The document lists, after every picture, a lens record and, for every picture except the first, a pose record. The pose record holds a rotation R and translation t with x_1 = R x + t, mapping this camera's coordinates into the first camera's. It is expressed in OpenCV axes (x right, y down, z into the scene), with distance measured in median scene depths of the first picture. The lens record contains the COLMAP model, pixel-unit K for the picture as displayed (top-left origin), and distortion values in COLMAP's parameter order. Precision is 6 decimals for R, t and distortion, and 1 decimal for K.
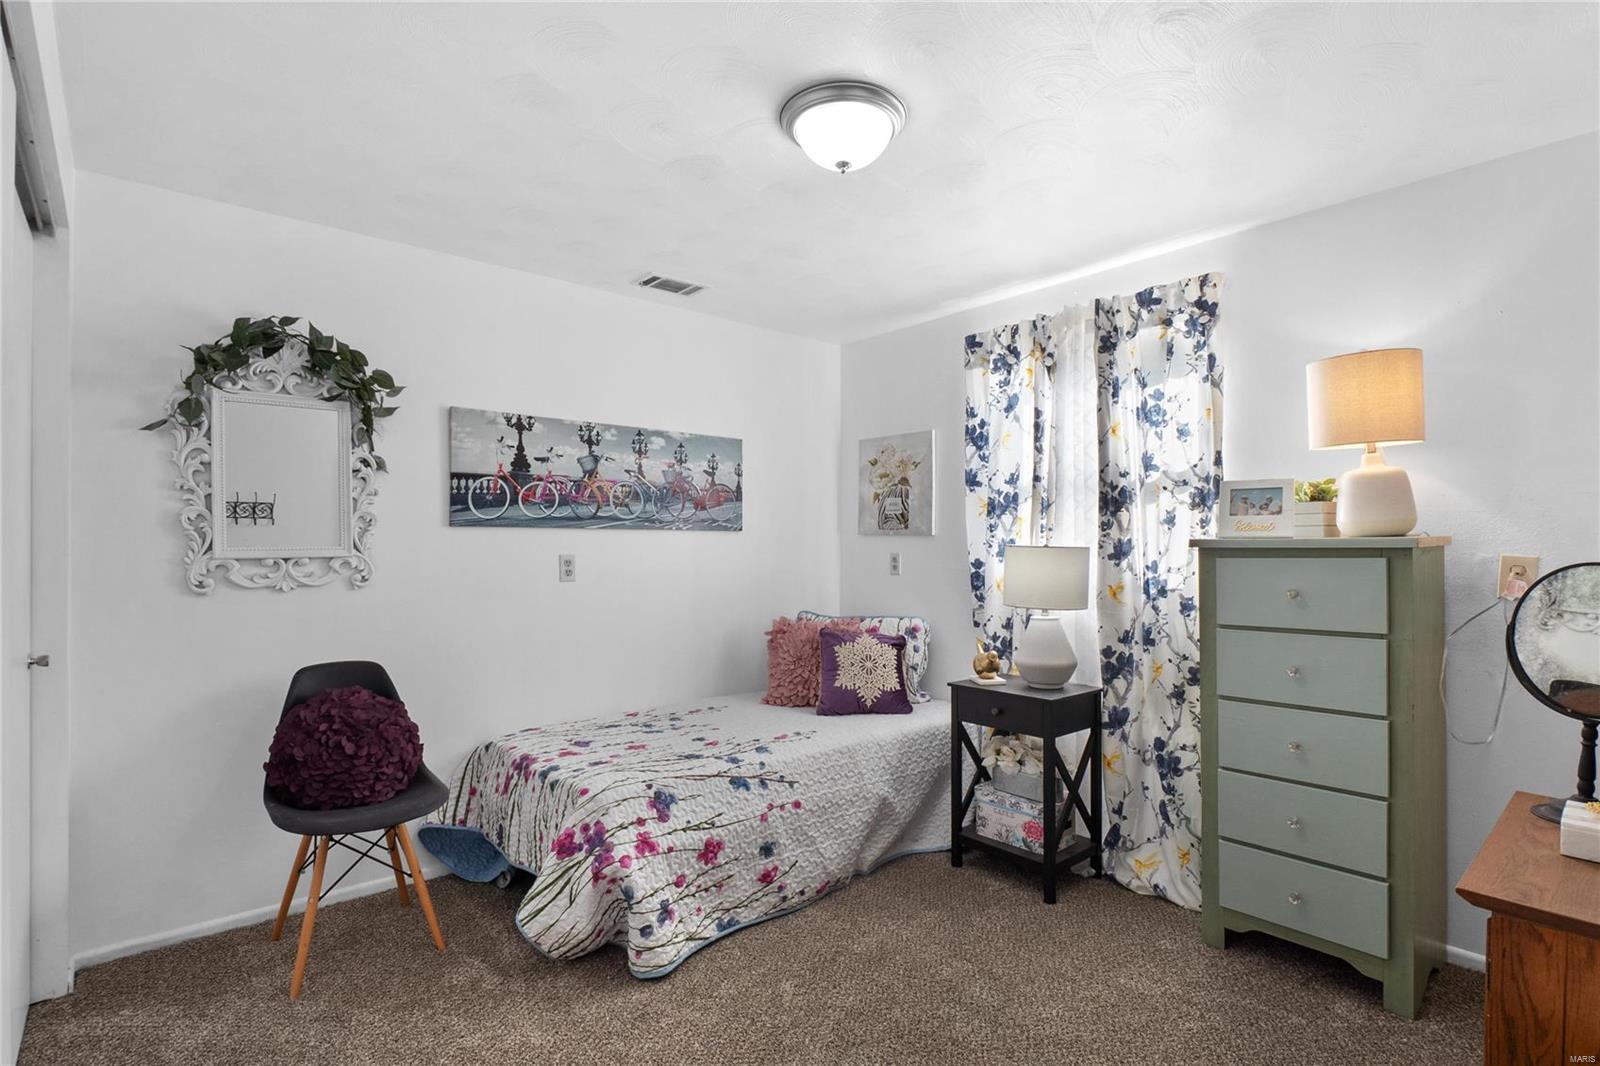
lens RADIAL K [[742.1, 0, 798.4], [0, 742.1, 539.8], [0, 0, 1]] dist [0.001547, -0.001718]
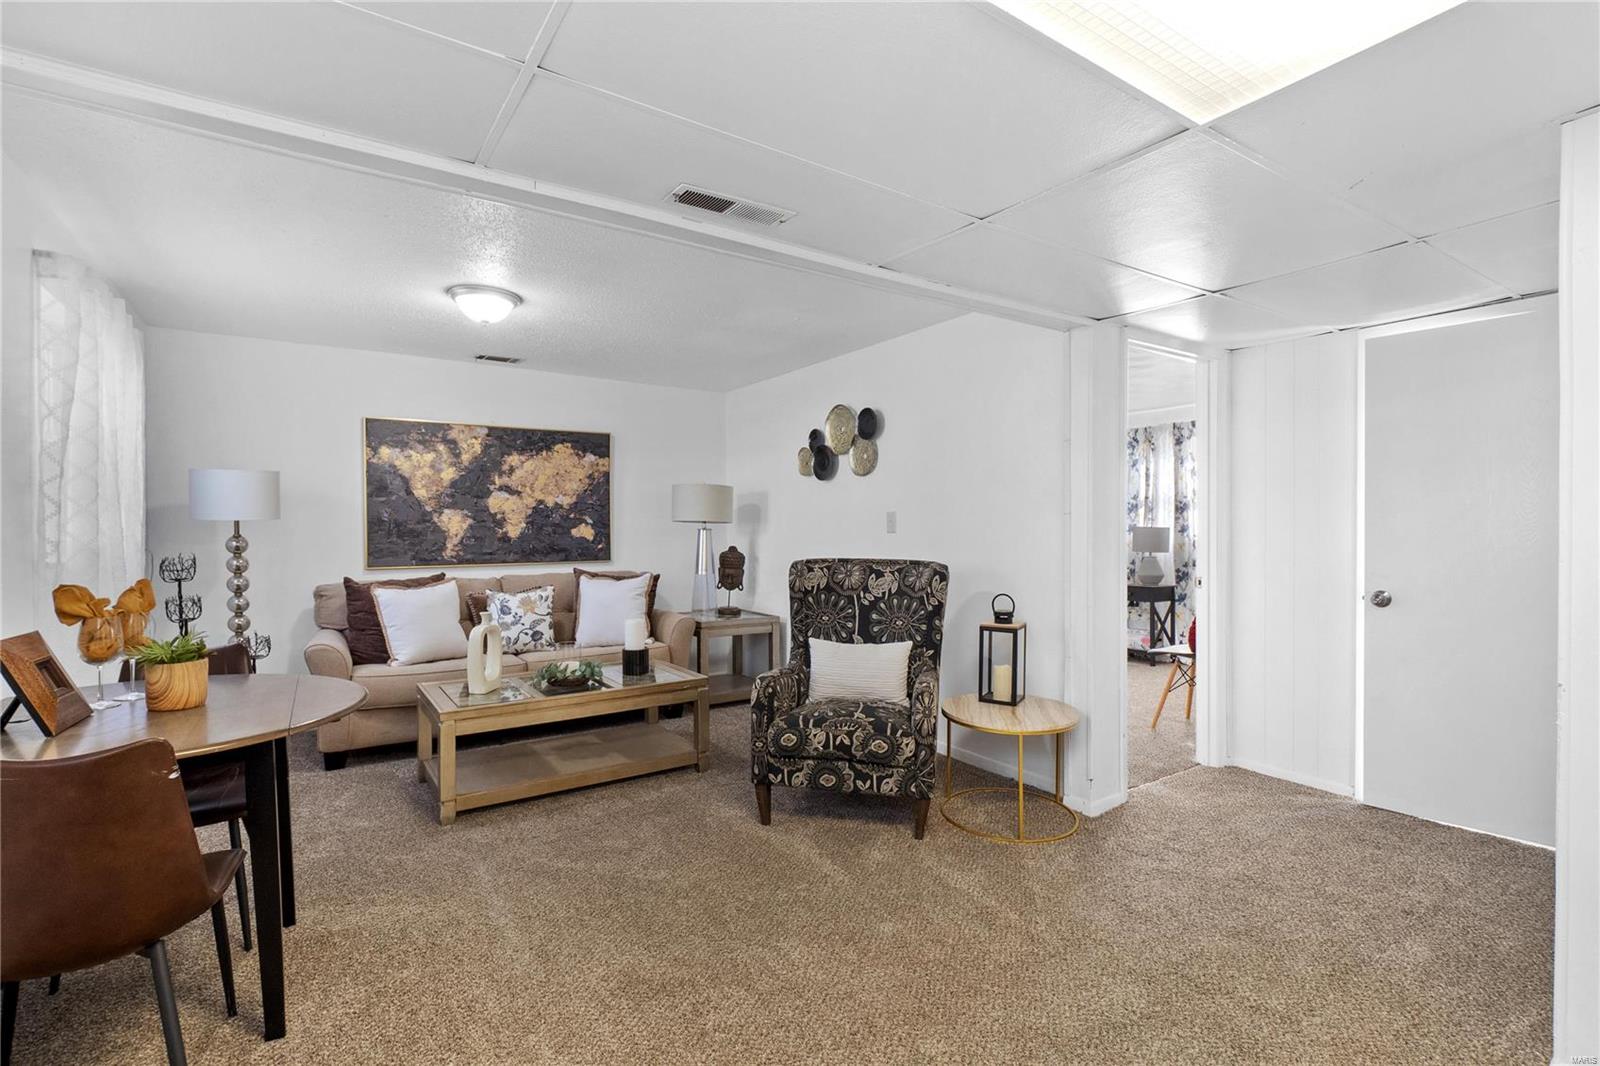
lens RADIAL K [[742.1, 0, 793.1], [0, 742.1, 527.8], [0, 0, 1]] dist [0.001547, -0.001718]
pose [[0.992361, -0.000533, -0.123369, -0.531949], [0.001240, 0.999983, 0.005654, -0.004096], [0.123364, -0.005764, 0.992345, -1.562601]]
